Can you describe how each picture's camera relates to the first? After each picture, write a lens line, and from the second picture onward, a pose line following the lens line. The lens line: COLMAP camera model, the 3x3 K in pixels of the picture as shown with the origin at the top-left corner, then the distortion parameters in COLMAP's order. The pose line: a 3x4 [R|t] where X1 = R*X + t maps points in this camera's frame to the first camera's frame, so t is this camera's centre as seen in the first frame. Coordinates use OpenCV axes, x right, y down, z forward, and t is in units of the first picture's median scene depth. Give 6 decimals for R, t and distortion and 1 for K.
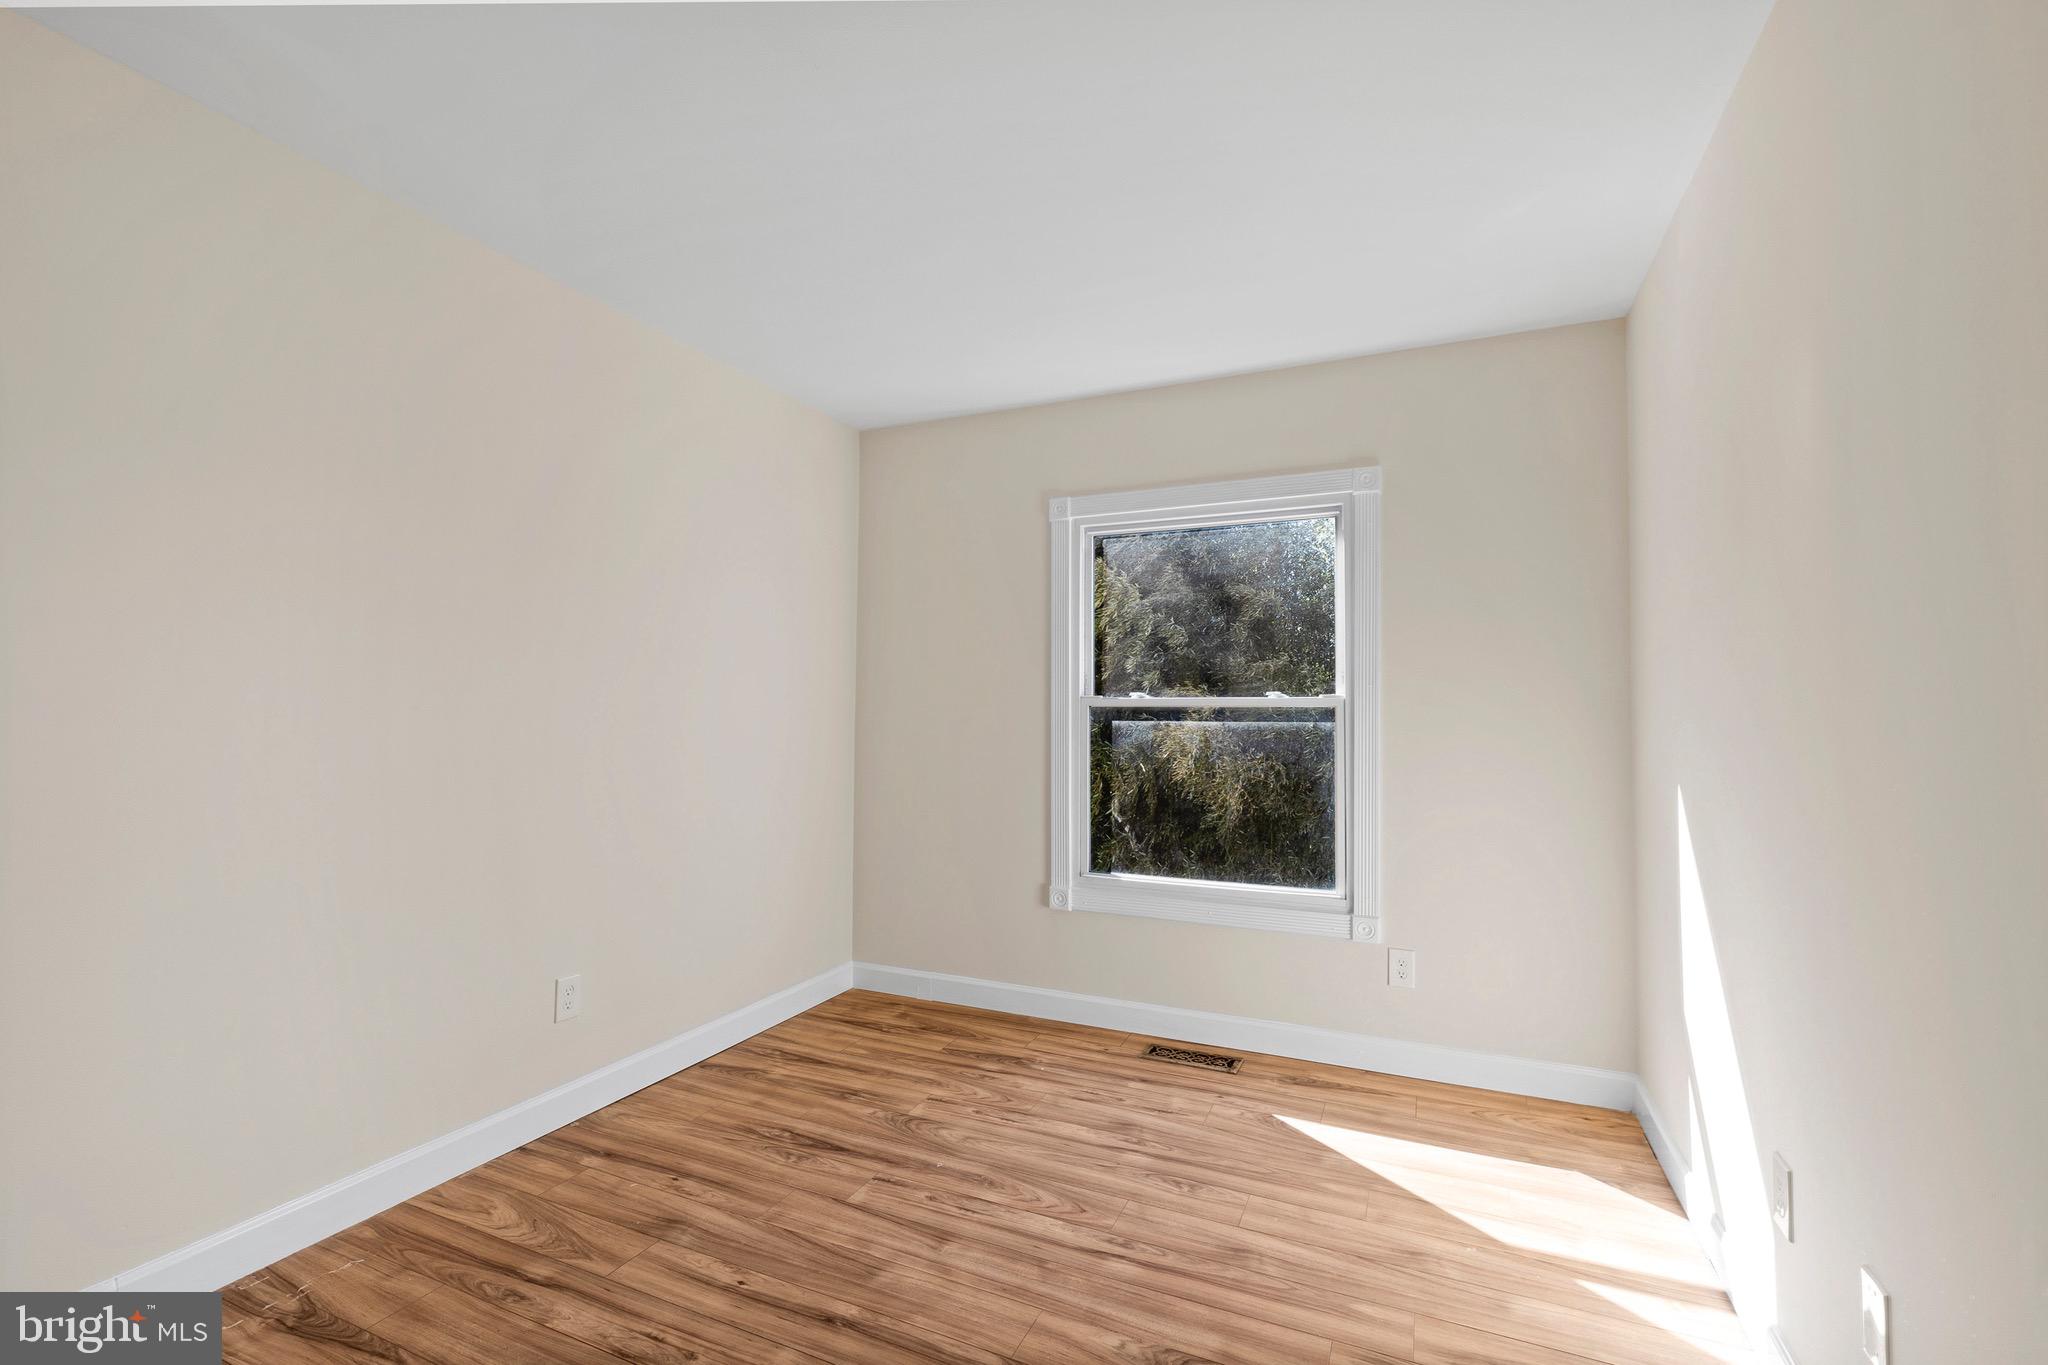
lens RADIAL K [[921.7, 0, 1022.9], [0, 921.7, 687.1], [0, 0, 1]] dist [0.005636, -0.000346]
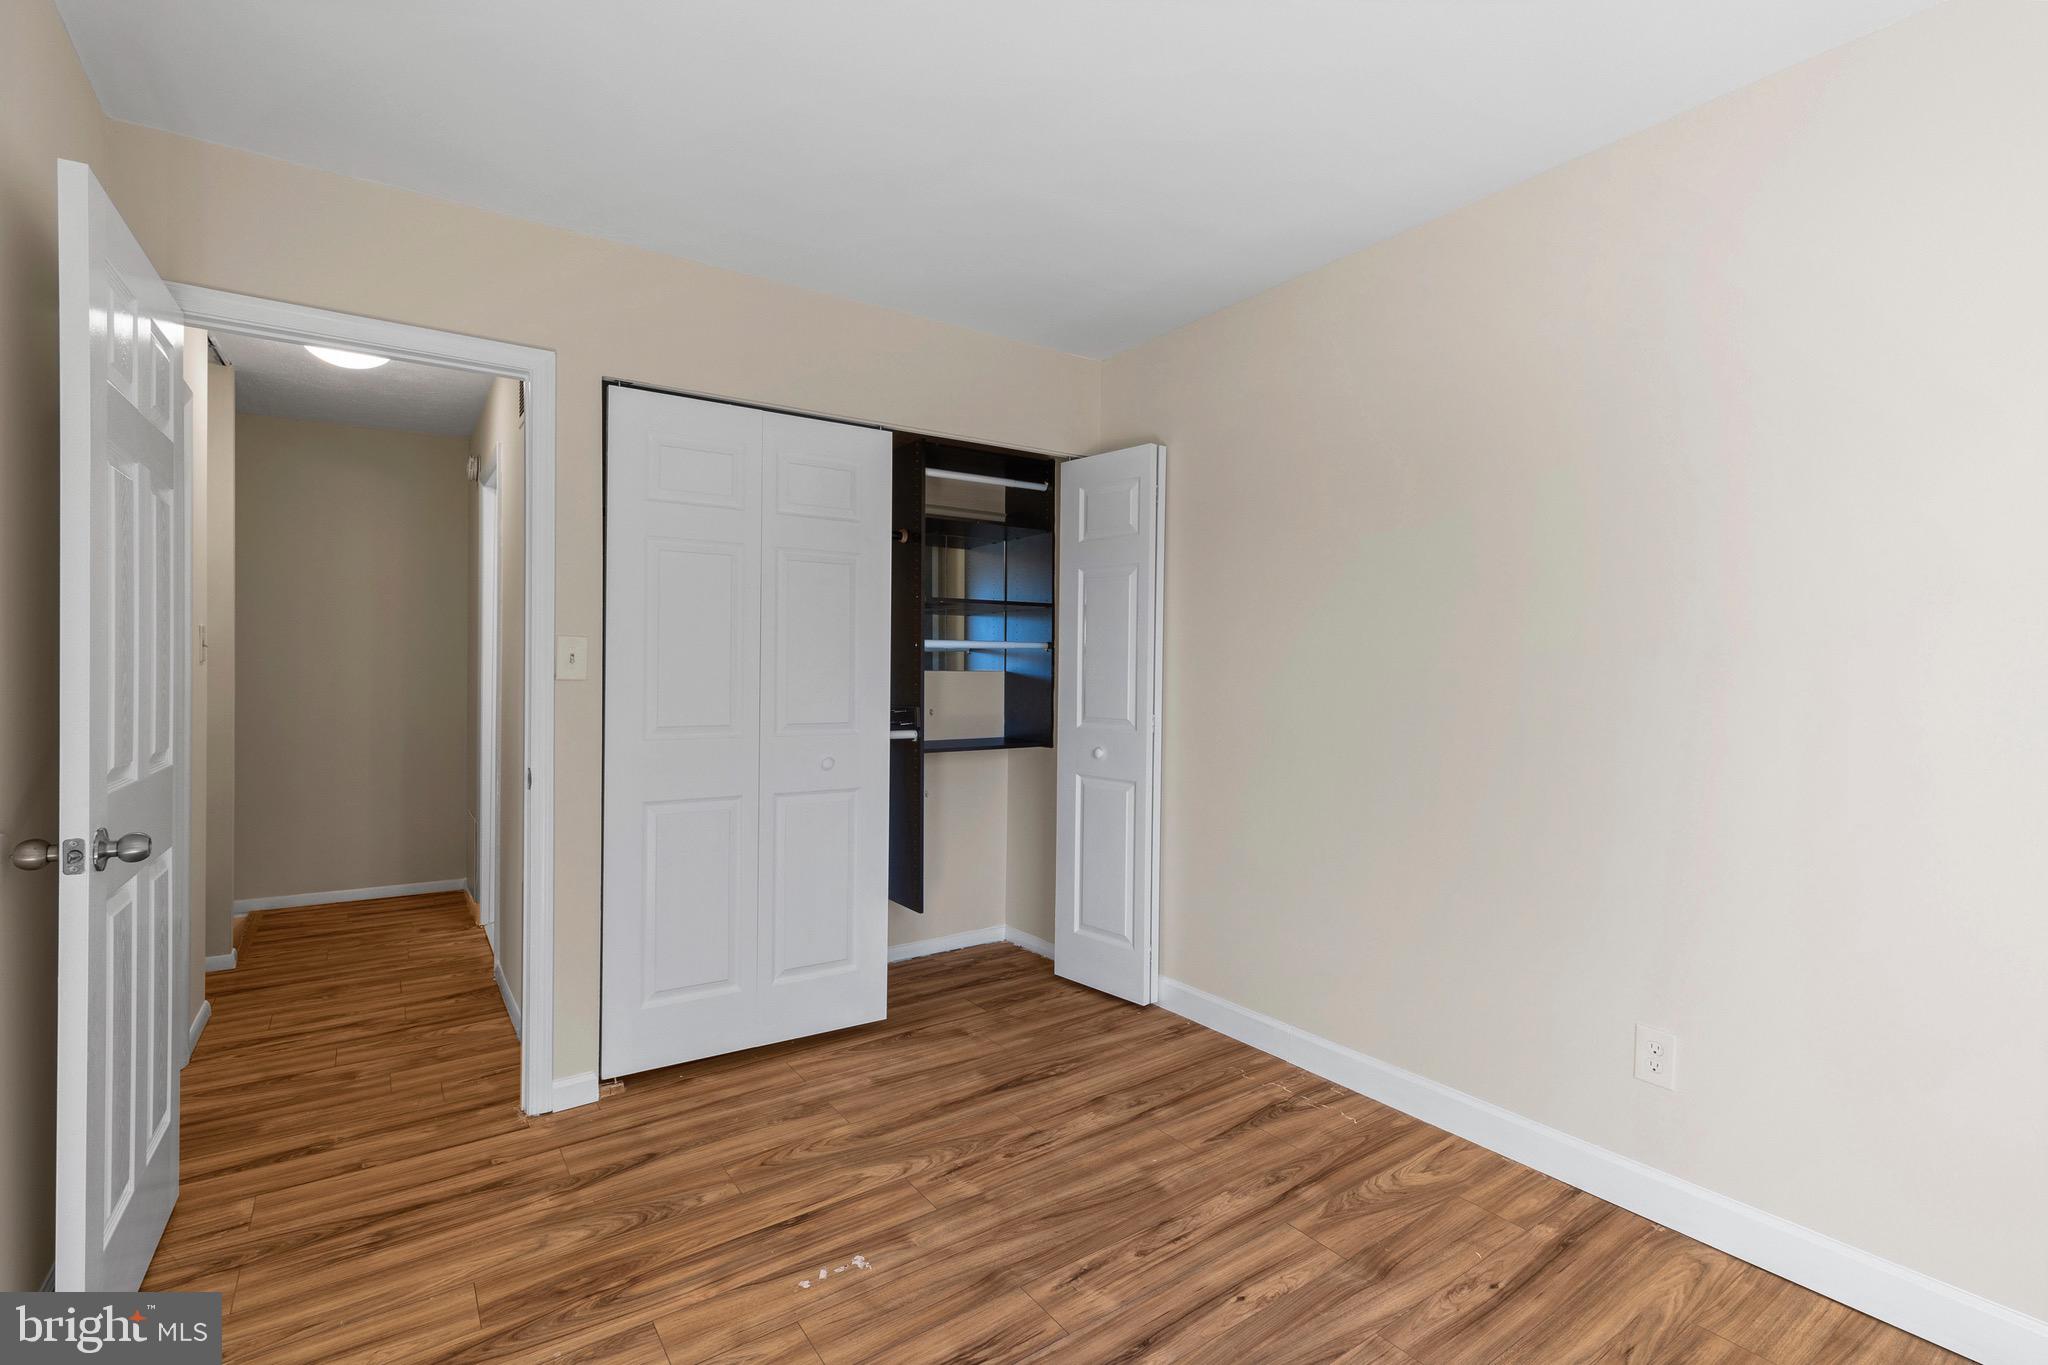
lens RADIAL K [[921.7, 0, 1021.5], [0, 921.7, 684.0], [0, 0, 1]] dist [0.005636, -0.000346]
pose [[-0.508322, 0.004083, -0.861157, 0.556149], [0.011600, 0.999930, -0.002106, 0.021309], [0.861089, -0.011060, -0.508334, 1.178102]]
